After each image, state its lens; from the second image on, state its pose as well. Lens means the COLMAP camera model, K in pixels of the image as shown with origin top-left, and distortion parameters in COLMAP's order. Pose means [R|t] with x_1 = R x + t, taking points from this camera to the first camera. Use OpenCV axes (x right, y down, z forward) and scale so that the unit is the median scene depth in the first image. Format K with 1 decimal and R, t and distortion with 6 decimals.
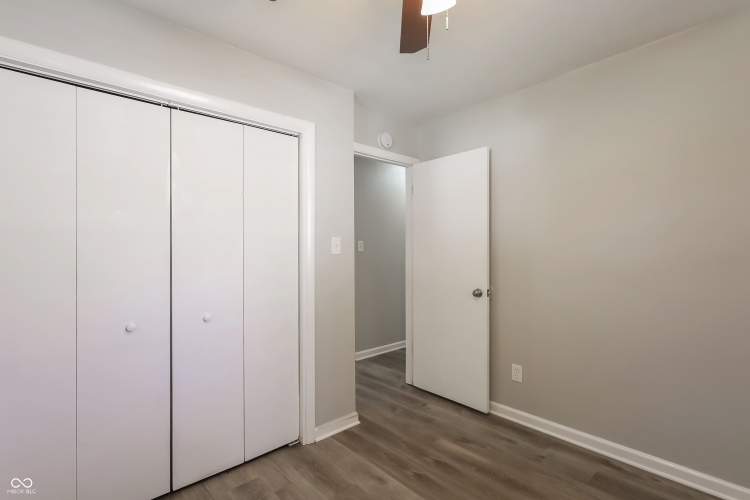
lens RADIAL K [[357.2, 0, 373.4], [0, 357.2, 248.1], [0, 0, 1]] dist [0.001717, 0.000033]
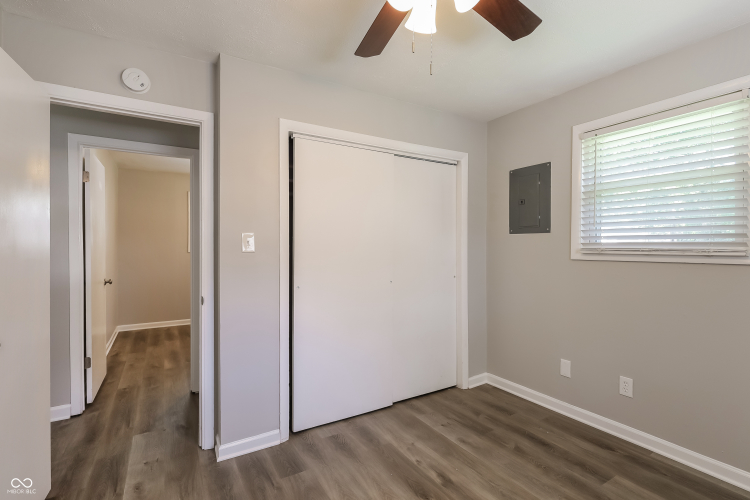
lens RADIAL K [[357.2, 0, 379.6], [0, 357.2, 245.4], [0, 0, 1]] dist [0.001717, 0.000033]
pose [[-0.978324, -0.015268, 0.206516, -1.064504], [-0.013993, 0.999873, 0.007637, -0.040767], [-0.206606, 0.004582, -0.978414, 2.363774]]
